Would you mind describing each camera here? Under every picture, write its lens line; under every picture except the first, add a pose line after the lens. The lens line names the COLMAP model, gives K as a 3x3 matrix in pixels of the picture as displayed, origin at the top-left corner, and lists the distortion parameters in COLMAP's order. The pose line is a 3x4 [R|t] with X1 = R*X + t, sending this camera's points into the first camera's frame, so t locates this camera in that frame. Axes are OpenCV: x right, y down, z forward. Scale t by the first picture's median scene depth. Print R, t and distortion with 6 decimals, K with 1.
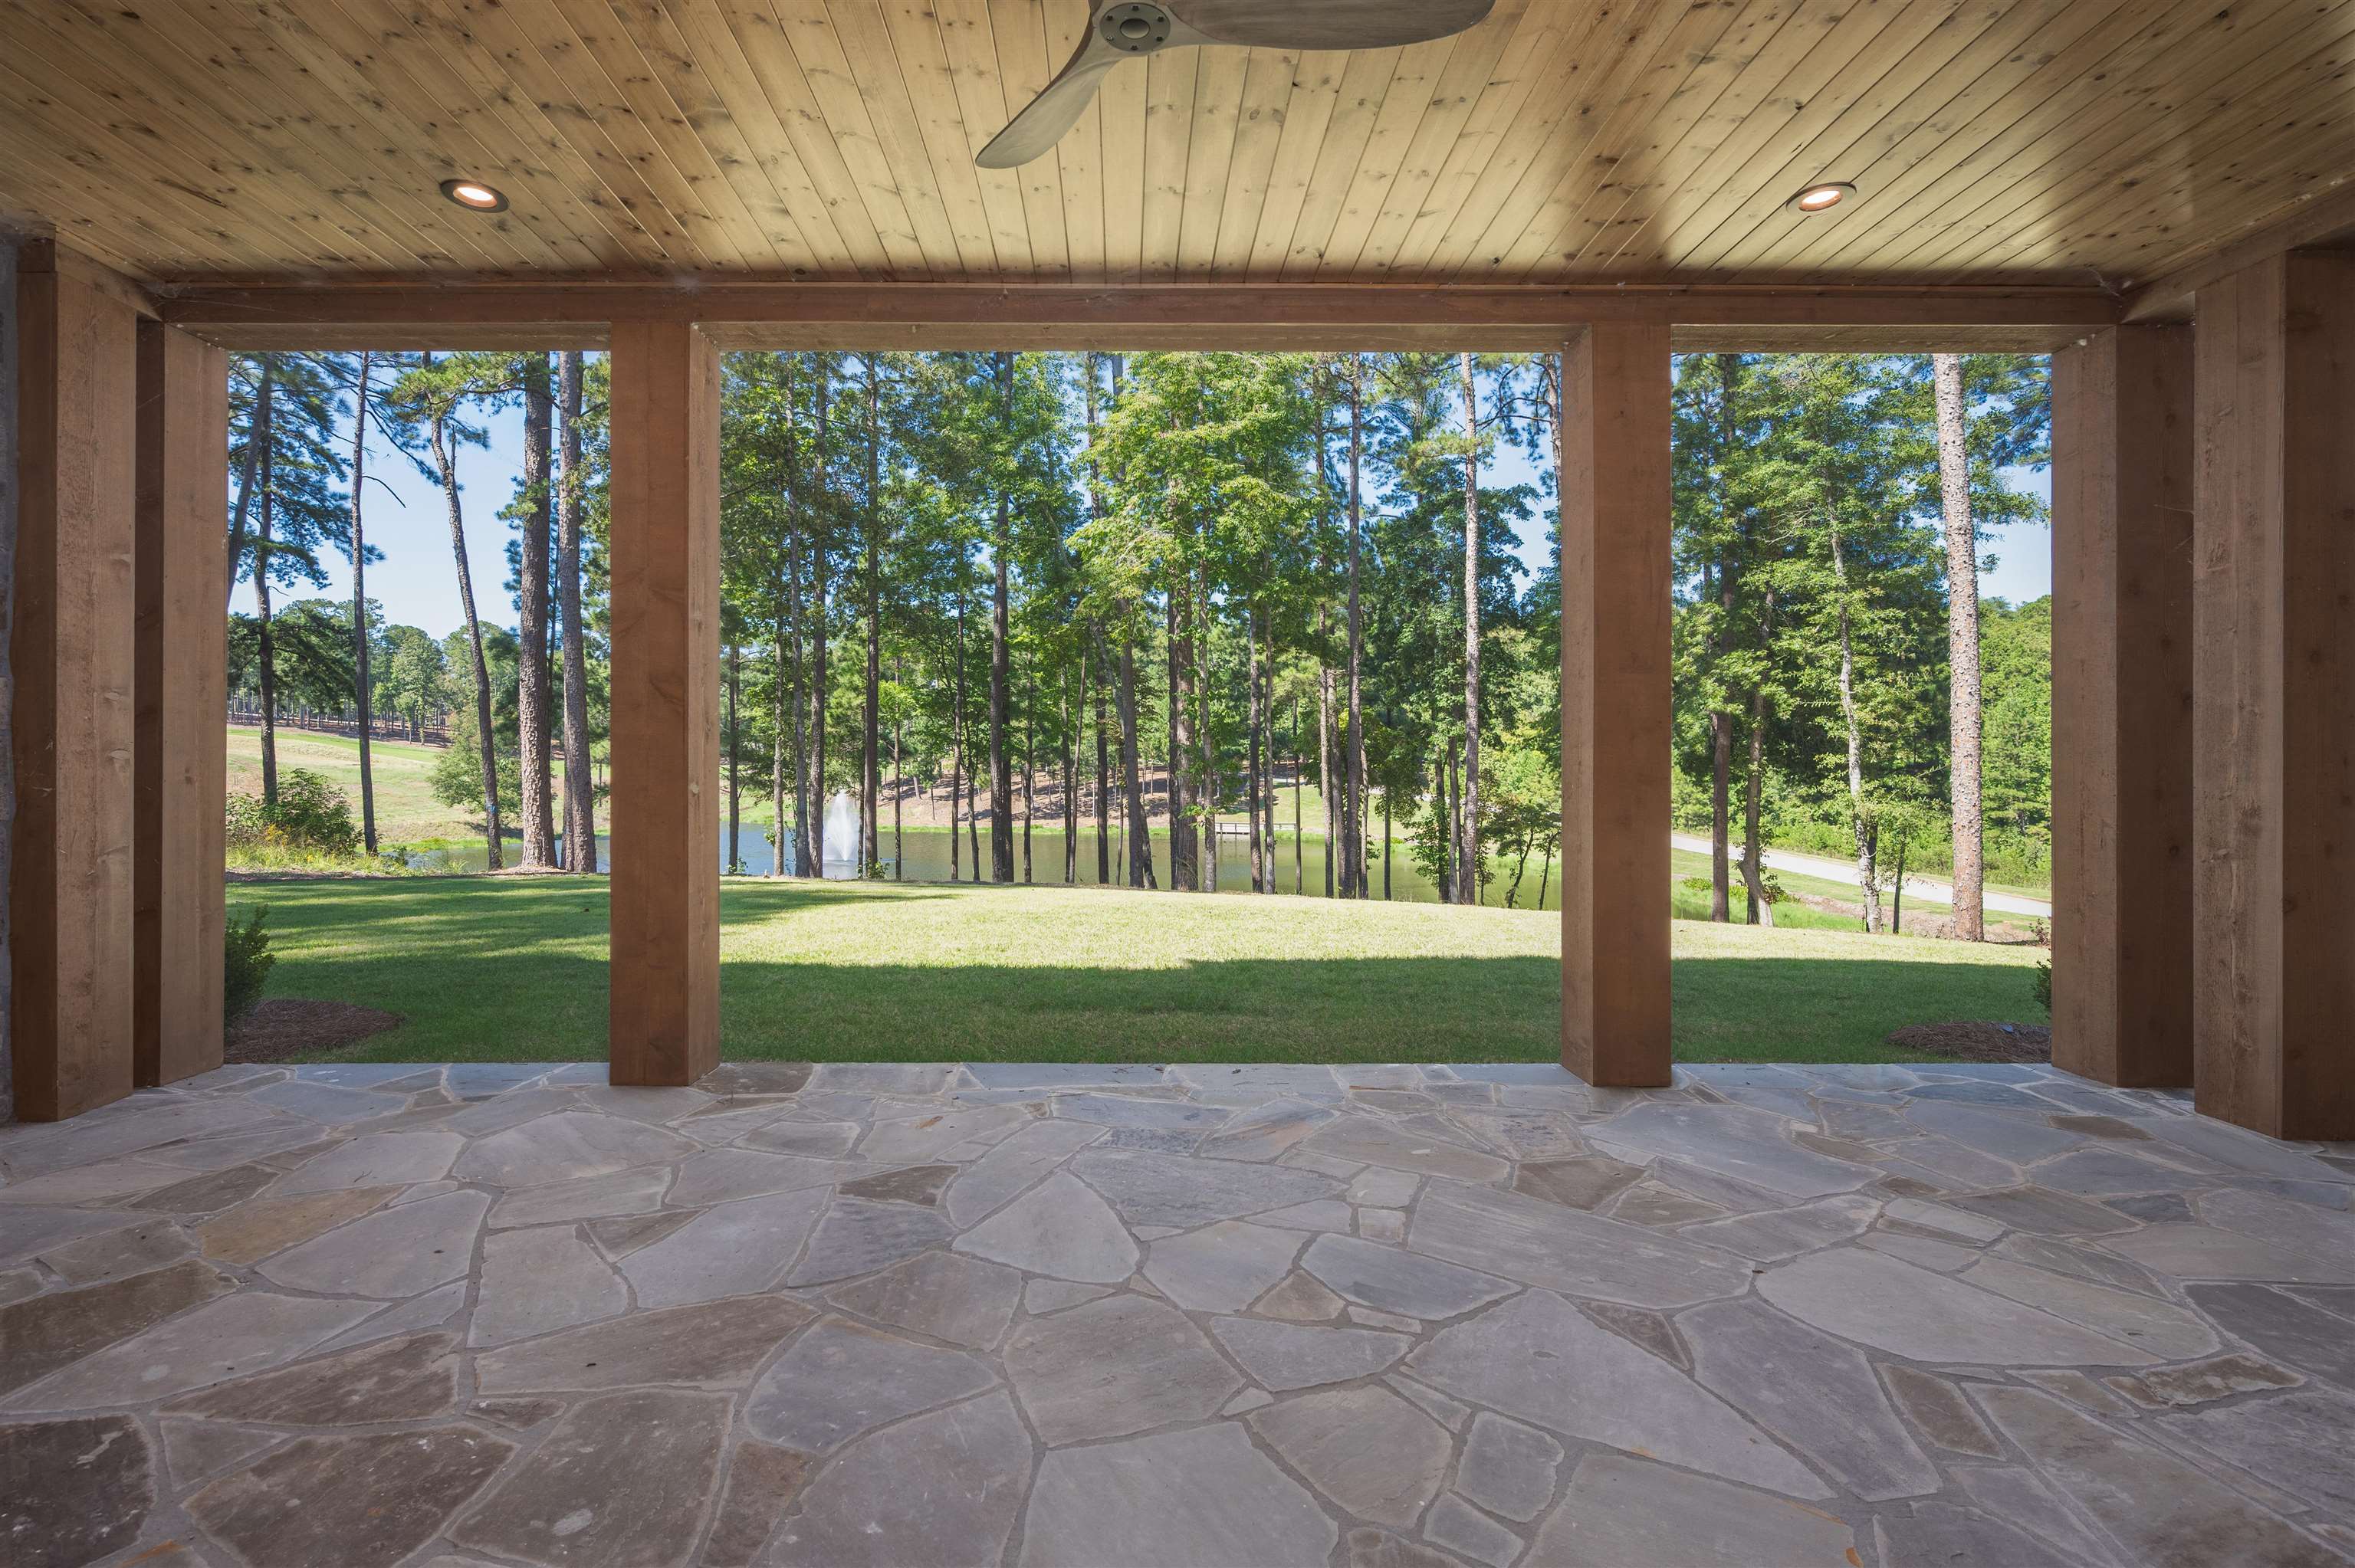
lens RADIAL K [[1045.8, 0, 1167.6], [0, 1045.8, 769.5], [0, 0, 1]] dist [-0.001080, -0.000193]
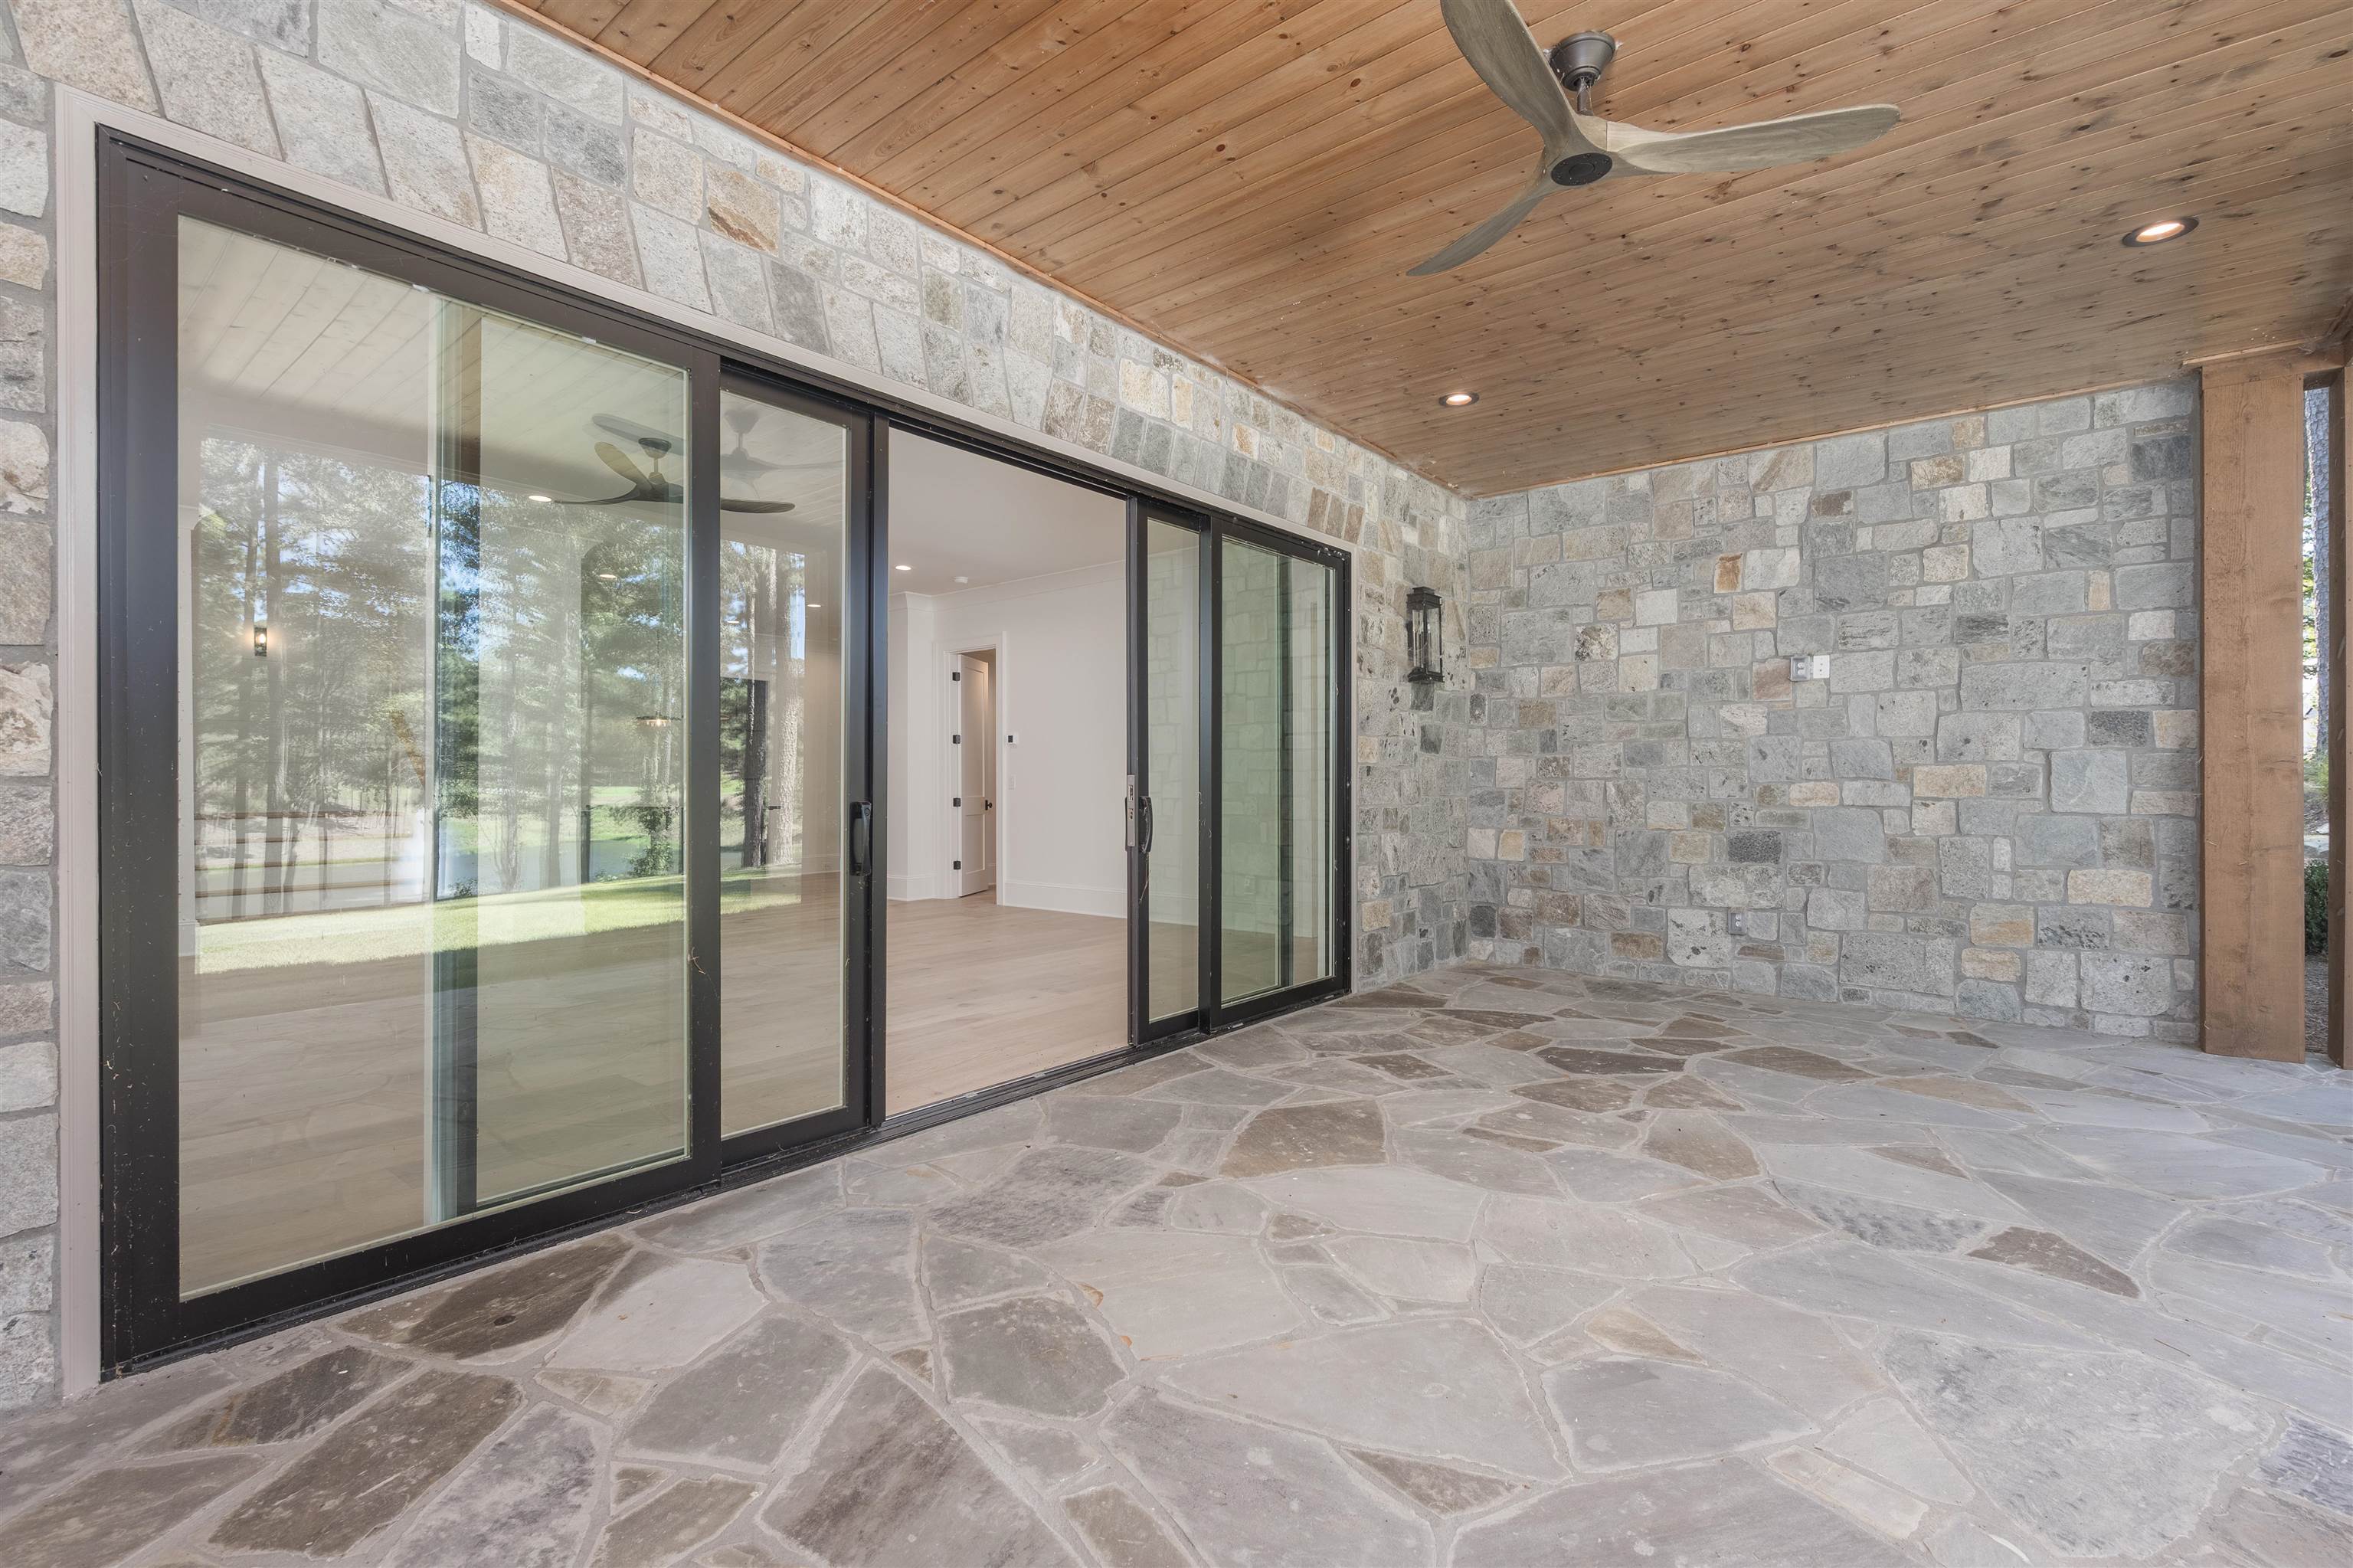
lens RADIAL K [[1045.1, 0, 1172.1], [0, 1045.1, 782.9], [0, 0, 1]] dist [-0.001080, -0.000193]
pose [[-0.637589, -0.001131, -0.770376, 1.296571], [-0.004761, 0.999986, 0.002472, 0.015494], [0.770362, 0.005243, -0.637585, 1.486315]]
